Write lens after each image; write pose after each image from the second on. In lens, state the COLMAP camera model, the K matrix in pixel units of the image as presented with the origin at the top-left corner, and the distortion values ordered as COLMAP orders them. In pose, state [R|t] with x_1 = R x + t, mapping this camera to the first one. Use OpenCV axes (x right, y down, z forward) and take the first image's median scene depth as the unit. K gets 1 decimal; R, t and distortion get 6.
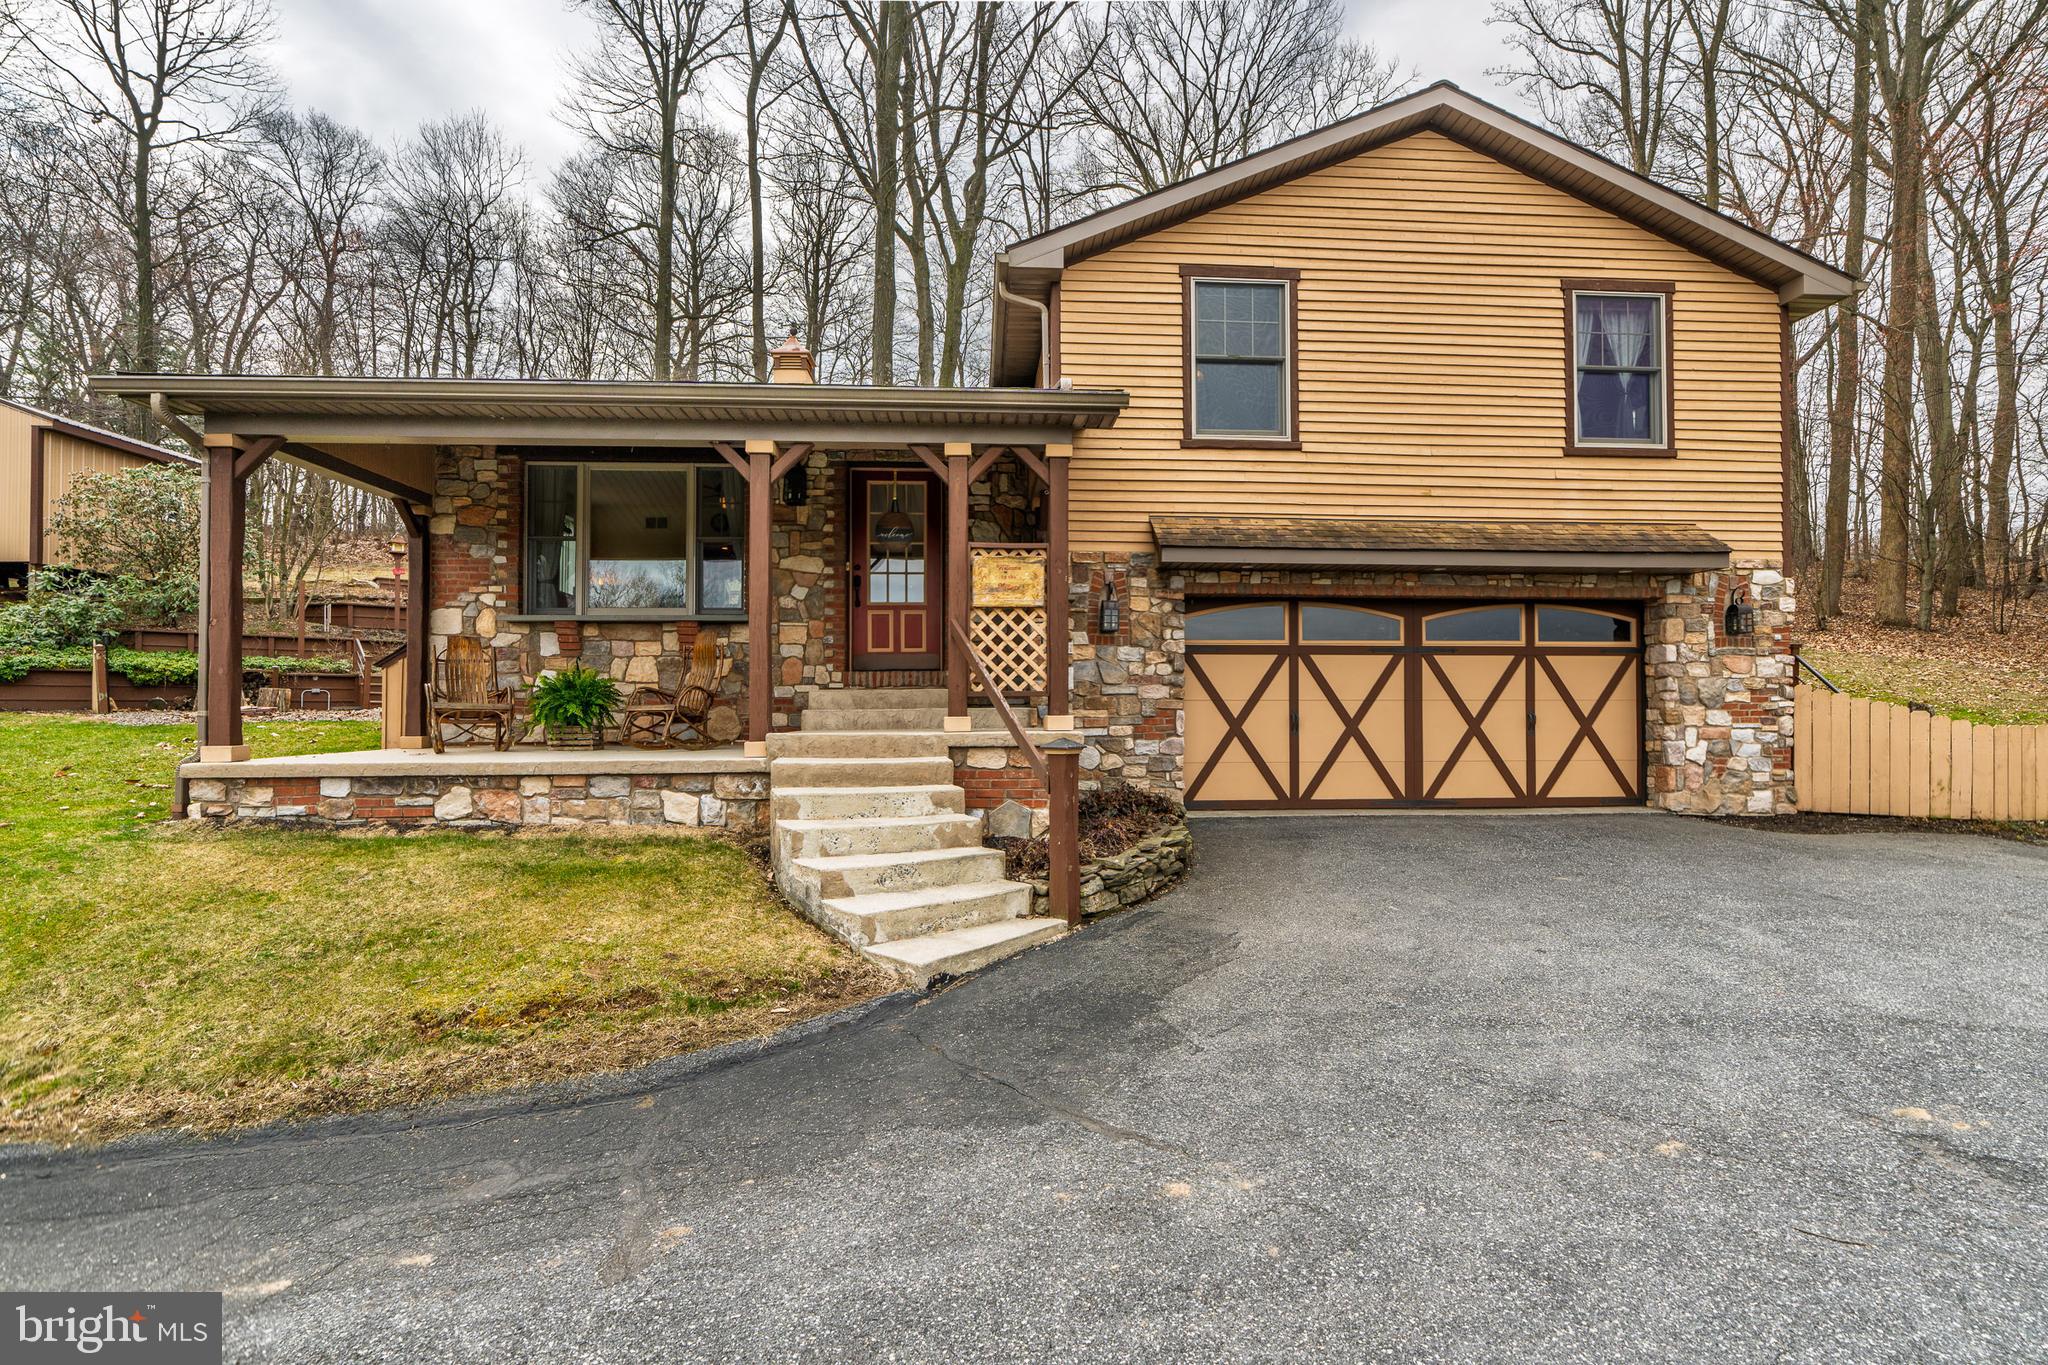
lens RADIAL K [[962.1, 0, 968.9], [0, 962.1, 696.3], [0, 0, 1]] dist [-0.010141, 0.000993]
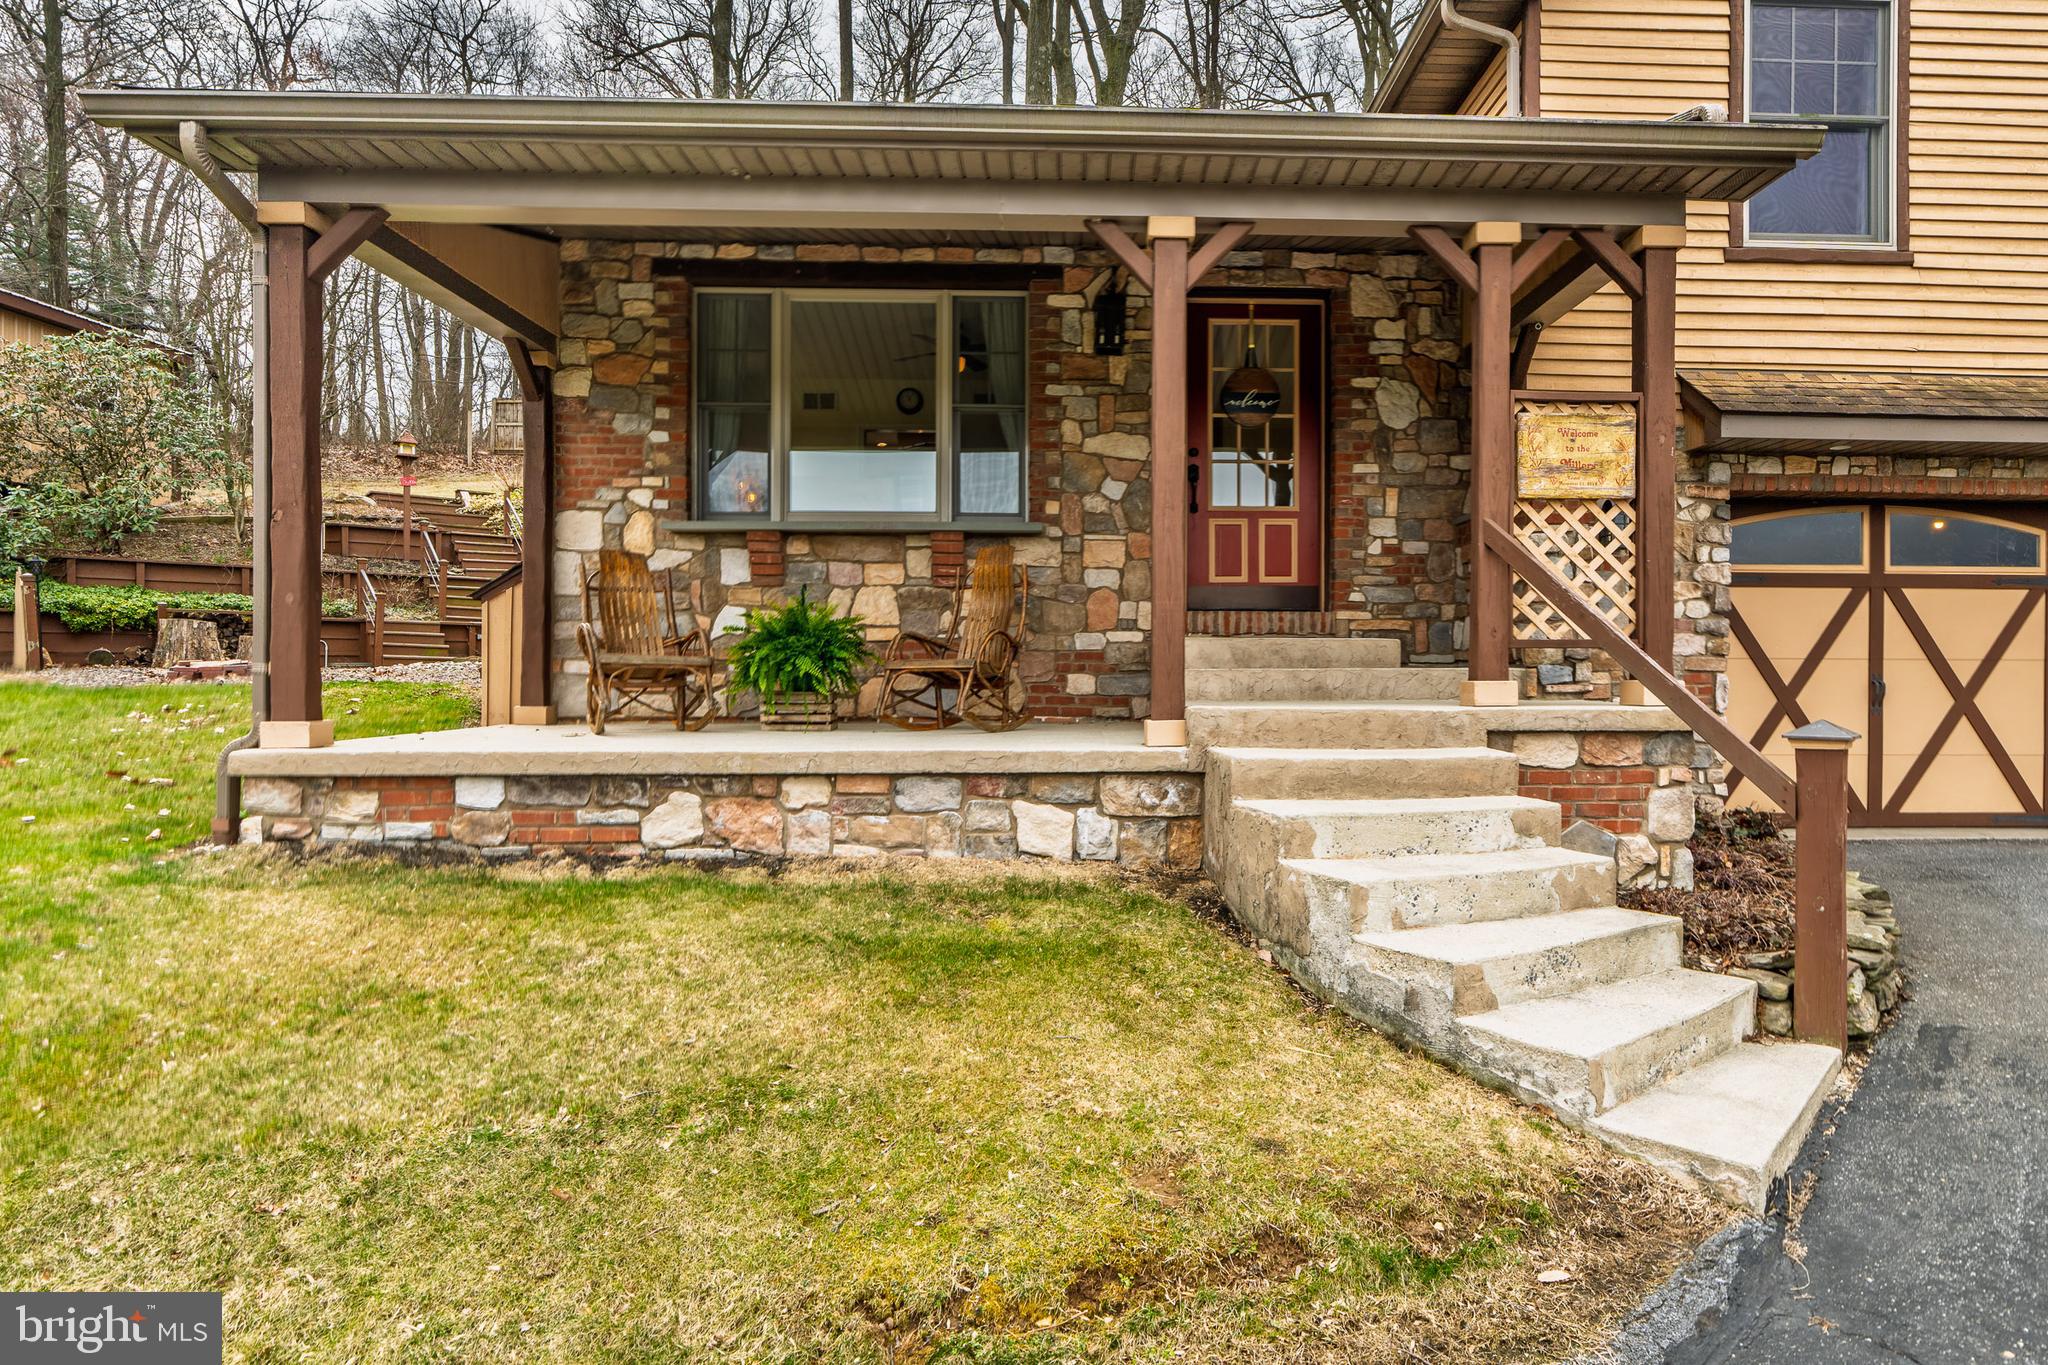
lens RADIAL K [[1213.2, 0, 1042.5], [0, 1213.2, 685.5], [0, 0, 1]] dist [-0.004543, -0.001340]
pose [[0.999704, 0.005581, -0.023665, -0.213921], [-0.004973, 0.999659, 0.025653, 0.004537], [0.023800, -0.025527, 0.999391, 0.182698]]
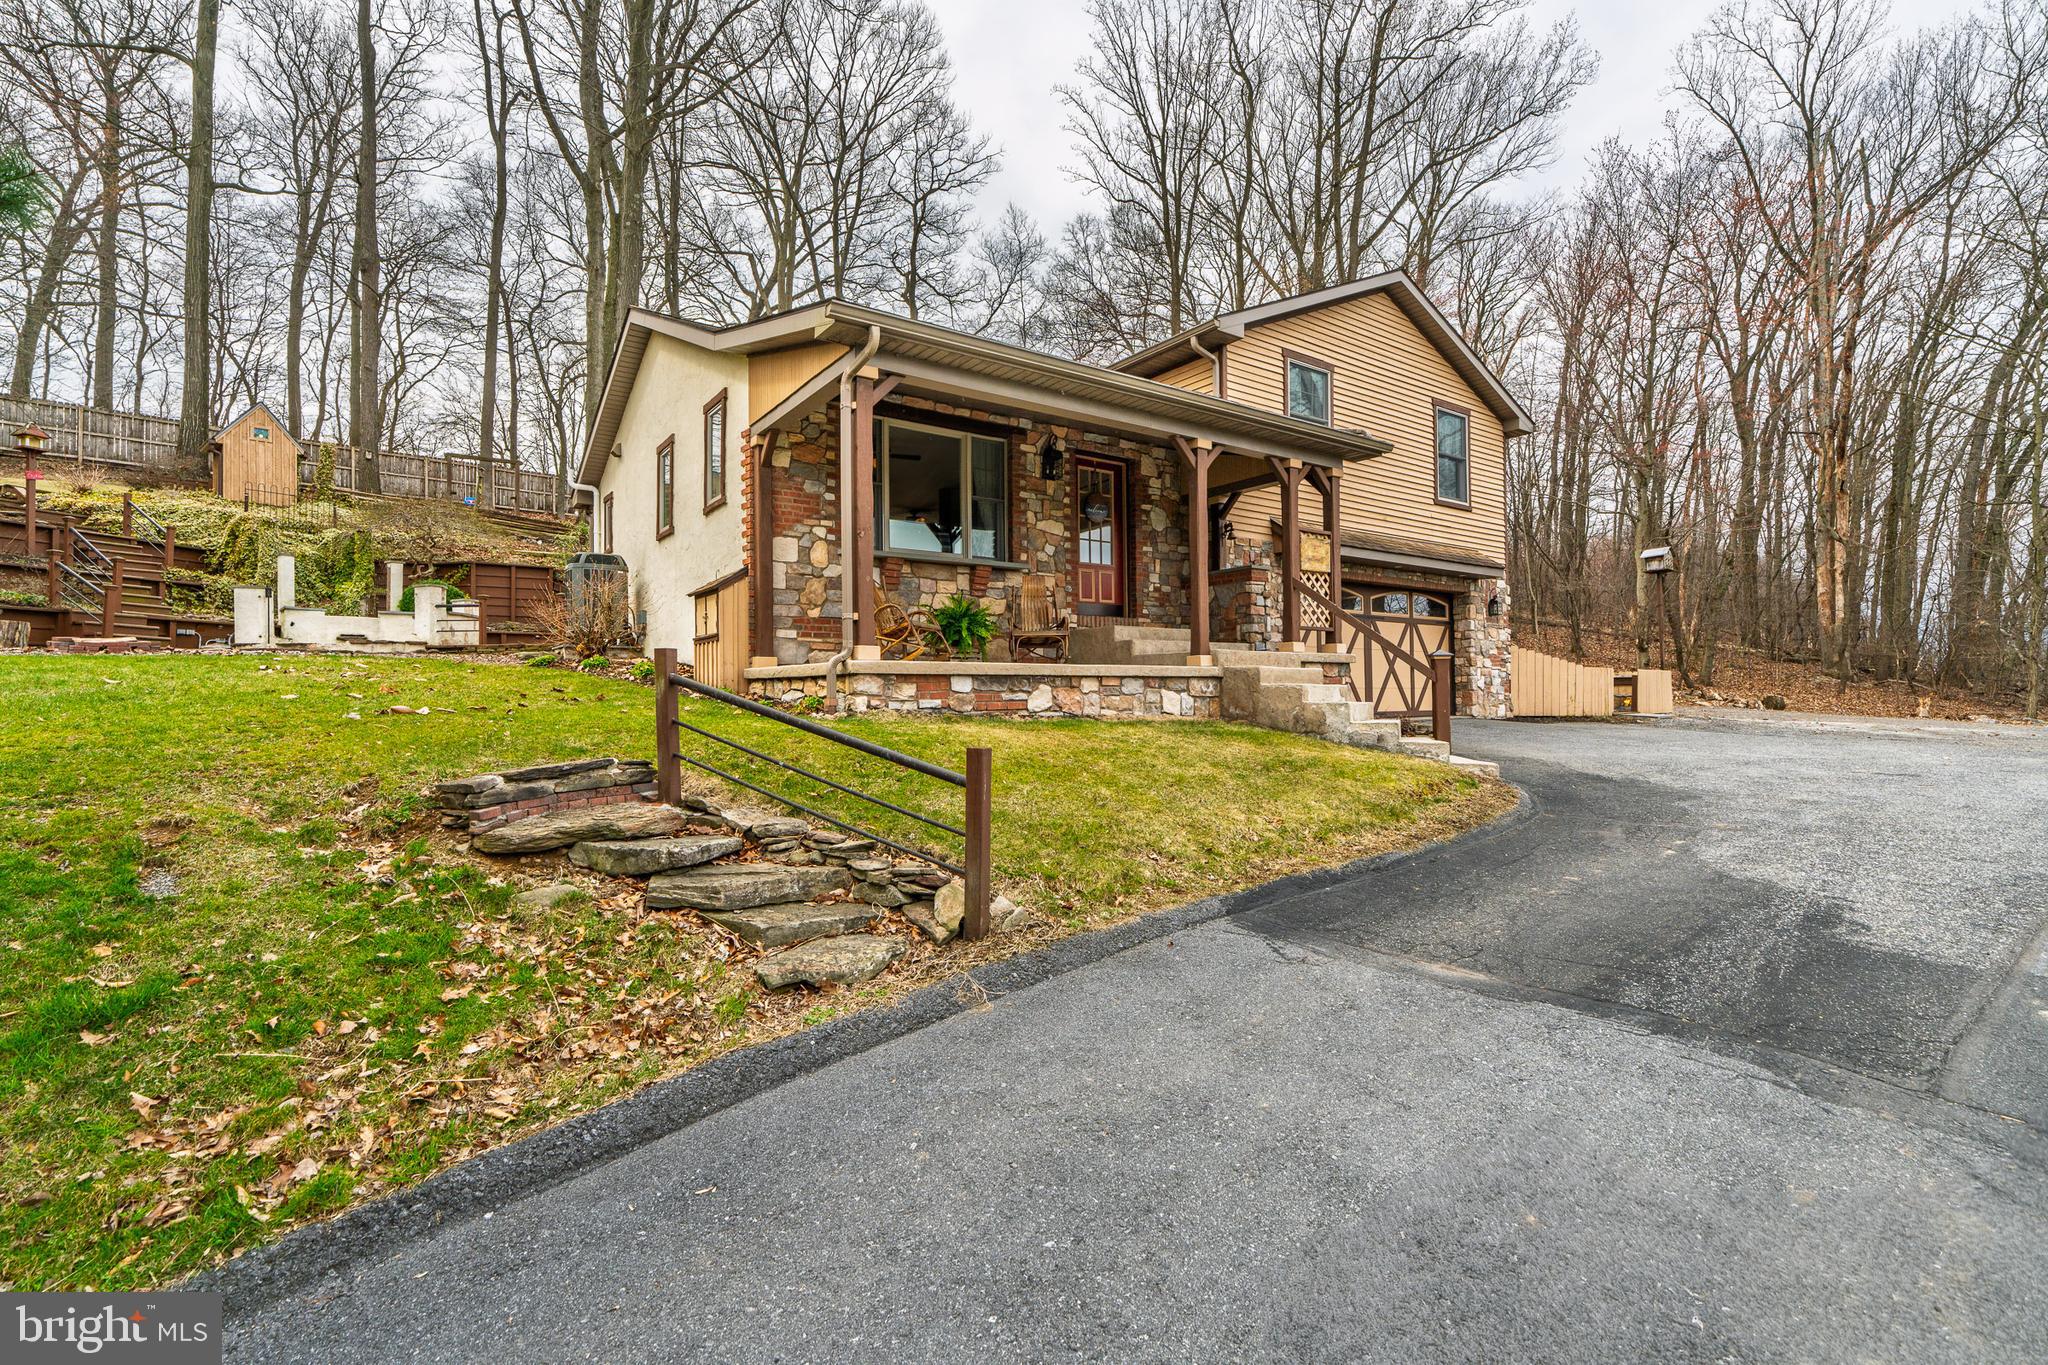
lens RADIAL K [[962.1, 0, 1013.5], [0, 962.1, 668.9], [0, 0, 1]] dist [-0.010141, 0.000993]
pose [[0.847991, 0.014076, 0.529823, -0.912389], [-0.005543, 0.999828, -0.017691, 0.071592], [-0.529981, 0.012065, 0.847924, -0.025845]]
